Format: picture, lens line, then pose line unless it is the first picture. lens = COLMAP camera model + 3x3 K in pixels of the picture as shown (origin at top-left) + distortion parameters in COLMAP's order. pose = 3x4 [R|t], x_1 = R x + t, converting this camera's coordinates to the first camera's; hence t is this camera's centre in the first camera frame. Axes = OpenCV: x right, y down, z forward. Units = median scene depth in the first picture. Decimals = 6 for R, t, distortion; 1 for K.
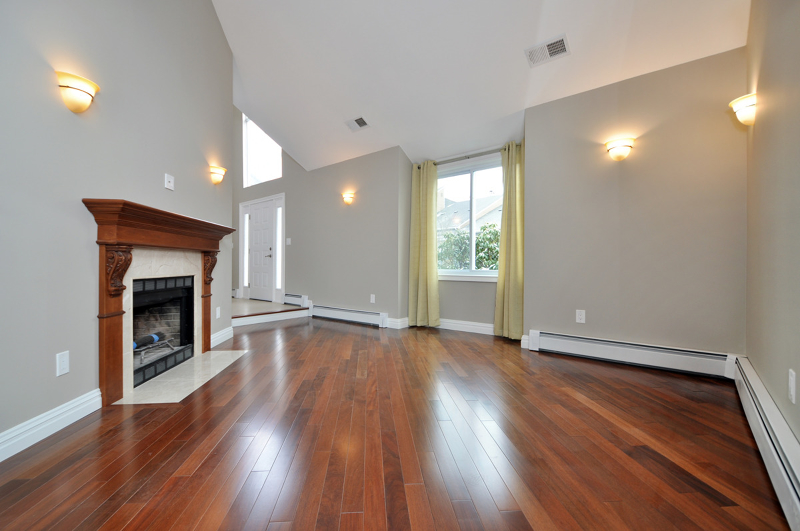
lens RADIAL K [[348.9, 0, 392.4], [0, 348.9, 266.9], [0, 0, 1]] dist [0.000426, -0.000143]
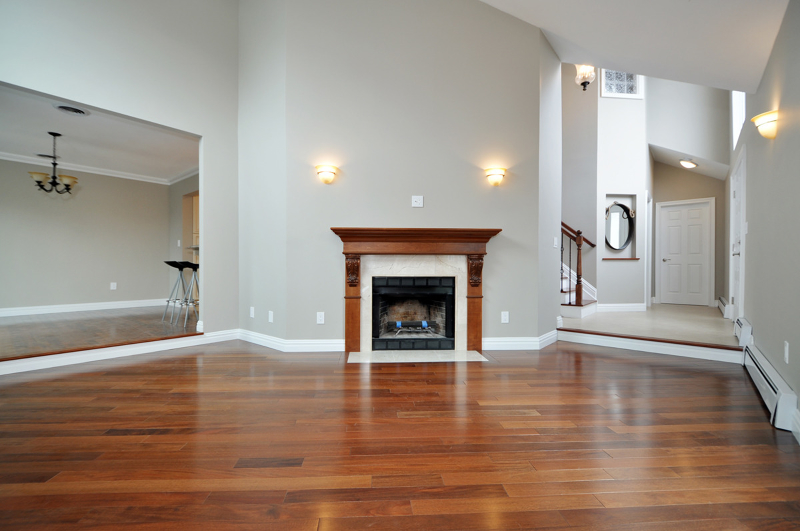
lens RADIAL K [[348.9, 0, 392.4], [0, 348.9, 266.9], [0, 0, 1]] dist [0.000426, -0.000143]
pose [[-0.013194, 0.006120, -0.999894, 0.670745], [-0.013651, 0.999887, 0.006300, -0.014035], [0.999820, 0.013732, -0.013109, 1.001038]]
